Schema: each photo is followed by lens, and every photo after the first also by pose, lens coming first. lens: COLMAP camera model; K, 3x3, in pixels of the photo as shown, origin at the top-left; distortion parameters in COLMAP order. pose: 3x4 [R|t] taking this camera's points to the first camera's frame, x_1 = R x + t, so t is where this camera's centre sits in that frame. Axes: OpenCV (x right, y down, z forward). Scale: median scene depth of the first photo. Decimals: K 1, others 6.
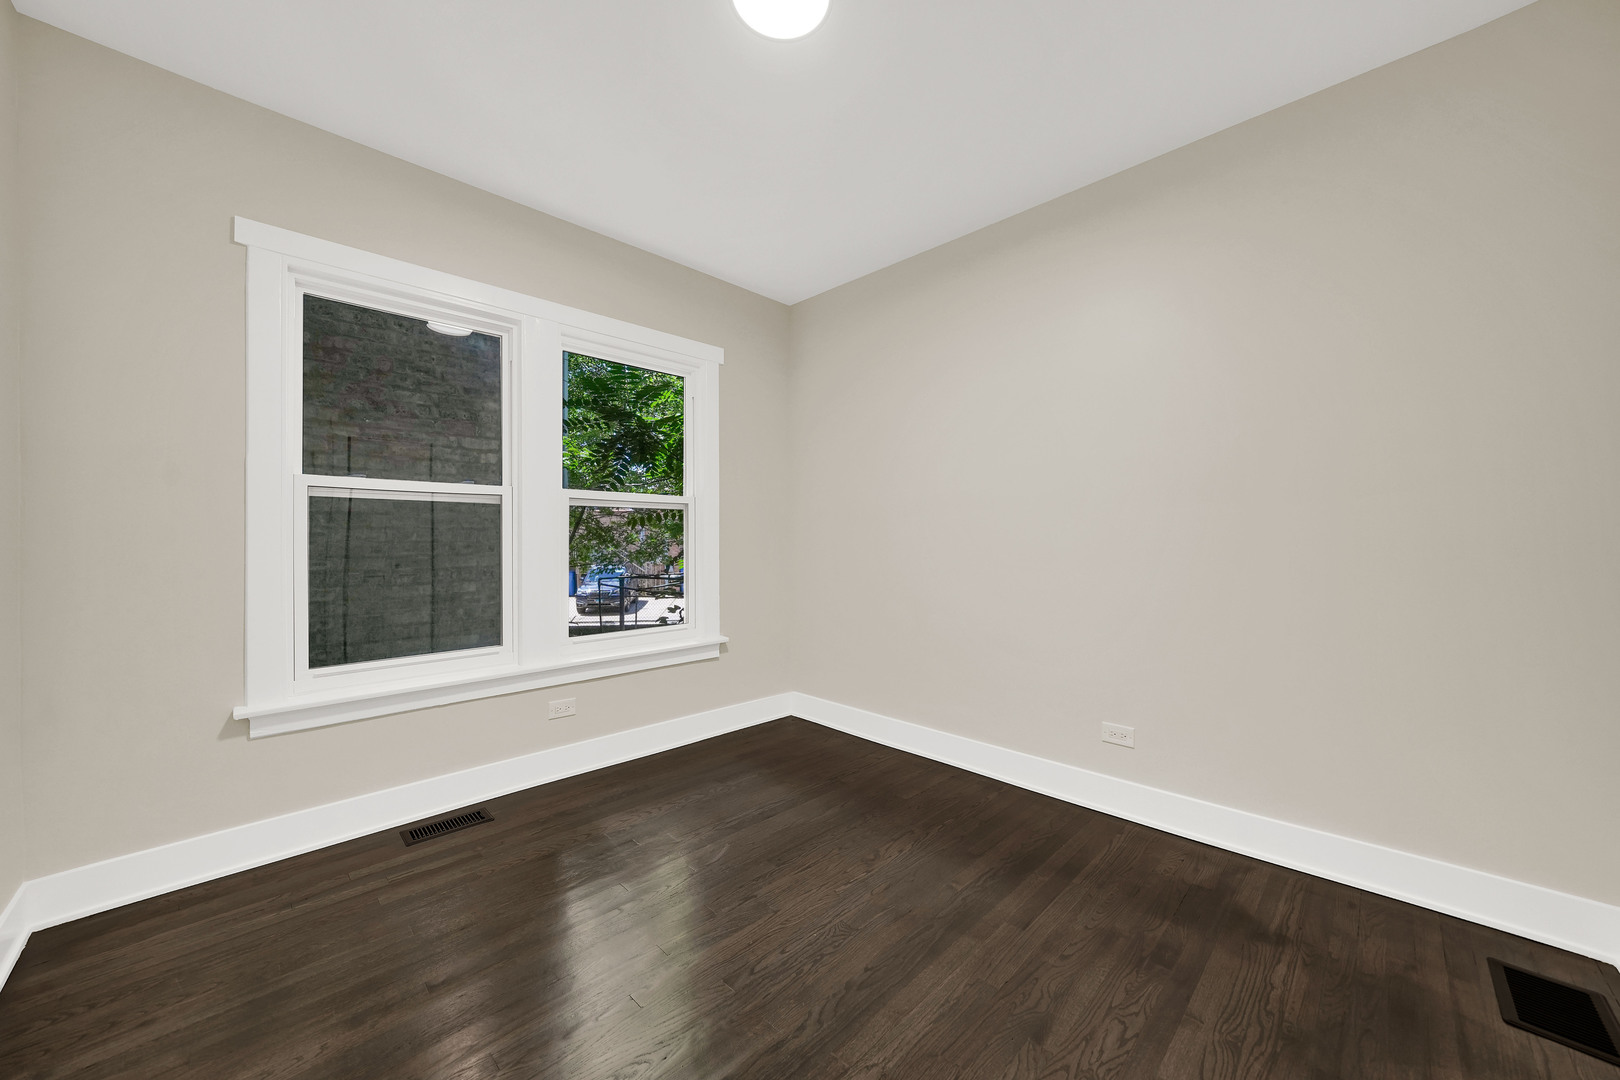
lens RADIAL K [[581.0, 0, 808.6], [0, 581.0, 533.3], [0, 0, 1]] dist [-0.001075, -0.000094]
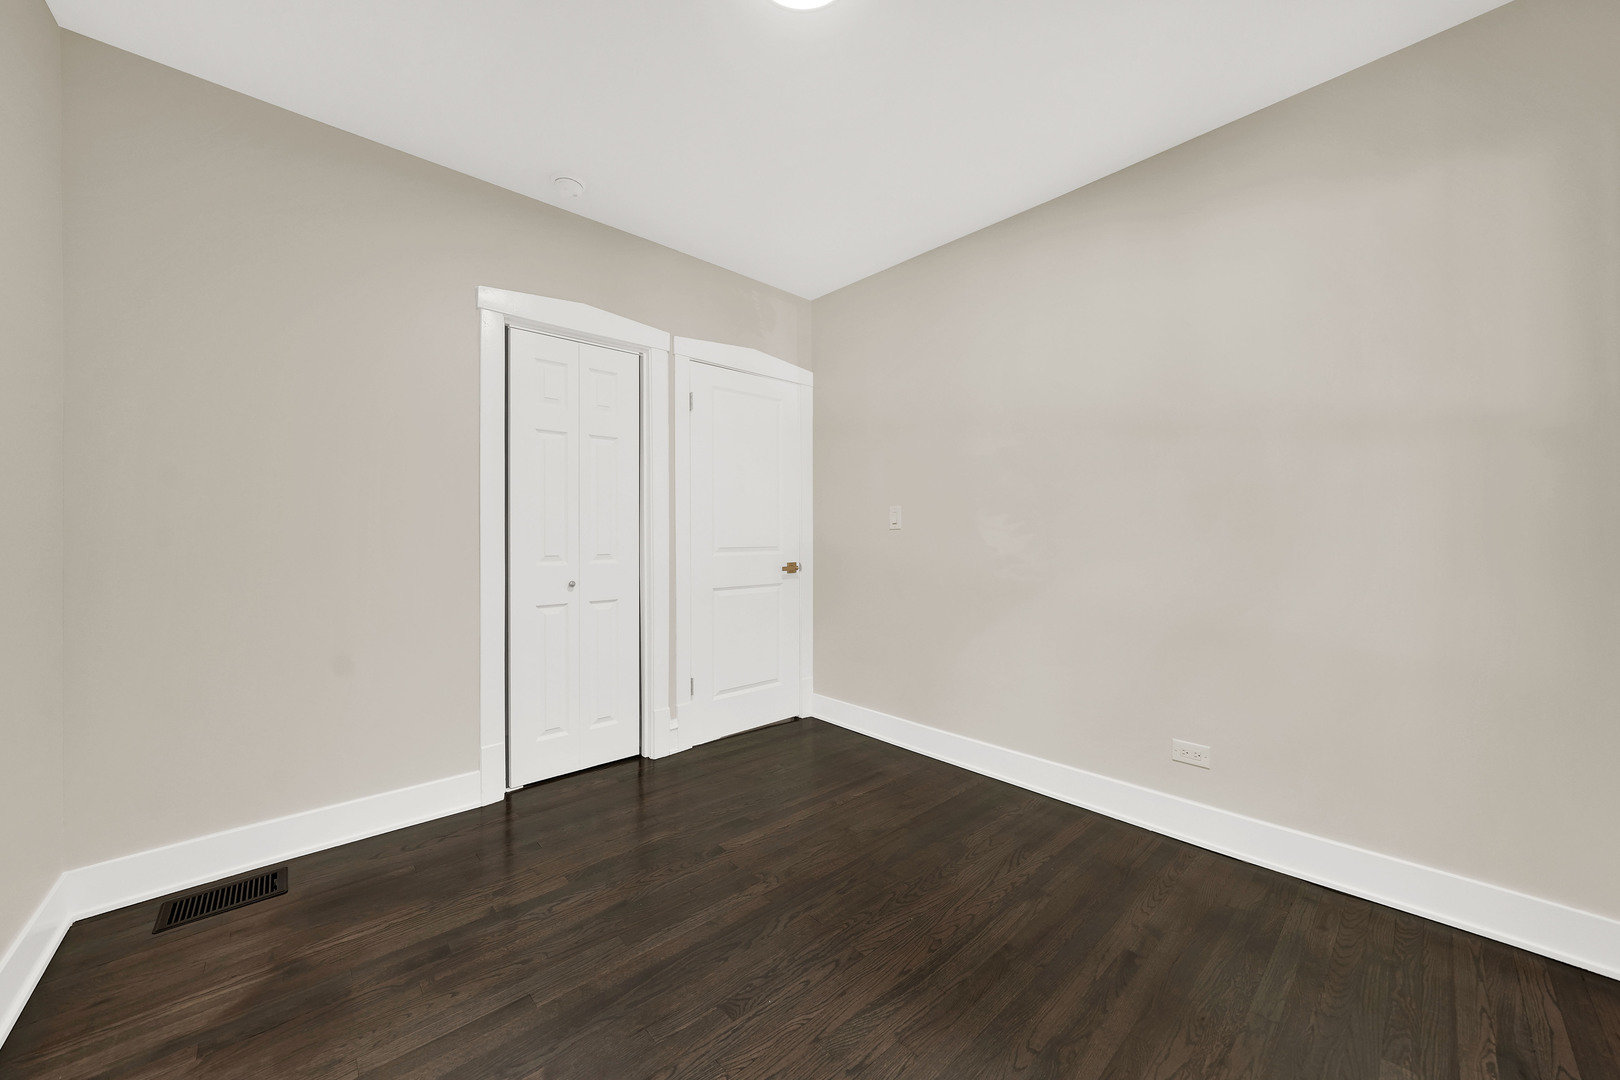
lens RADIAL K [[581.0, 0, 808.6], [0, 581.0, 533.3], [0, 0, 1]] dist [-0.001075, -0.000094]
pose [[-0.998986, 0.008625, 0.044179, -0.099163], [0.007946, 0.999848, -0.015514, 0.013662], [-0.044306, -0.015147, -0.998903, 2.036696]]
